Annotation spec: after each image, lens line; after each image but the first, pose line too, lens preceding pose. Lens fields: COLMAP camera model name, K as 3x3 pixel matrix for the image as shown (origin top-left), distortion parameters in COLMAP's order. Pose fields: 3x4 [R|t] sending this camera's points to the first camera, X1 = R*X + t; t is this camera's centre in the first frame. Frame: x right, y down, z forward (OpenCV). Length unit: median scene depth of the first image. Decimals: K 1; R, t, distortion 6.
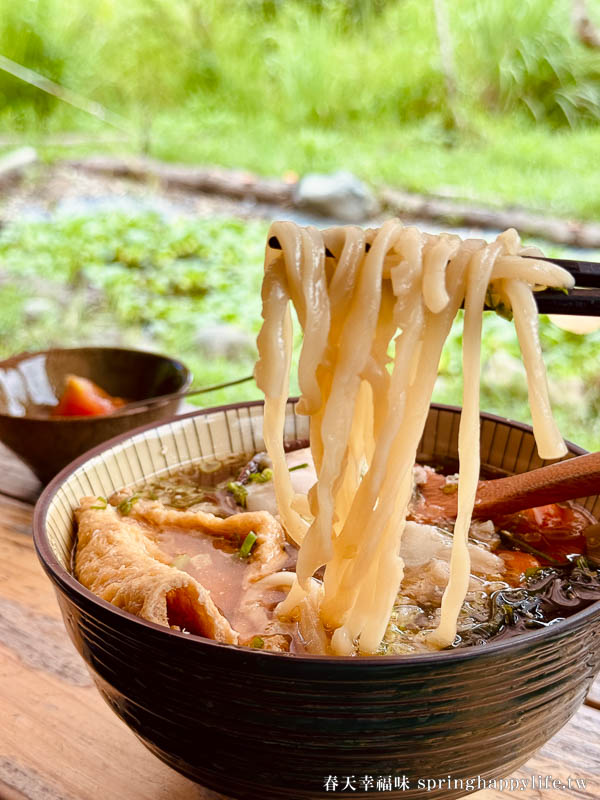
lens RADIAL K [[938.1, 0, 300.0], [0, 938.1, 400.0], [0, 0, 1]] dist [-0.098857, -0.025921]
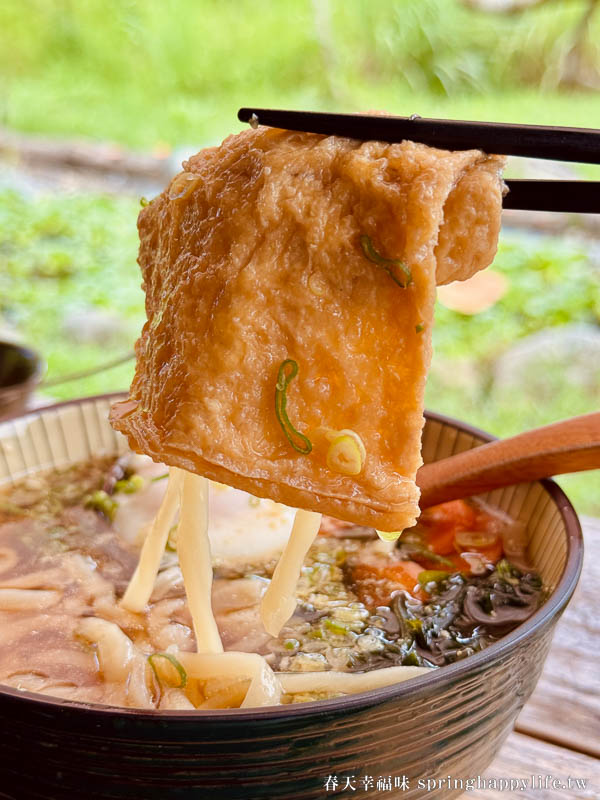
lens RADIAL K [[870.8, 0, 300.0], [0, 870.8, 400.0], [0, 0, 1]] dist [0.240778, -0.636045]
pose [[0.991406, -0.026327, 0.128146, 0.015299], [0.024149, 0.999537, 0.018525, -0.002466], [-0.128574, -0.015271, 0.991582, 0.172730]]
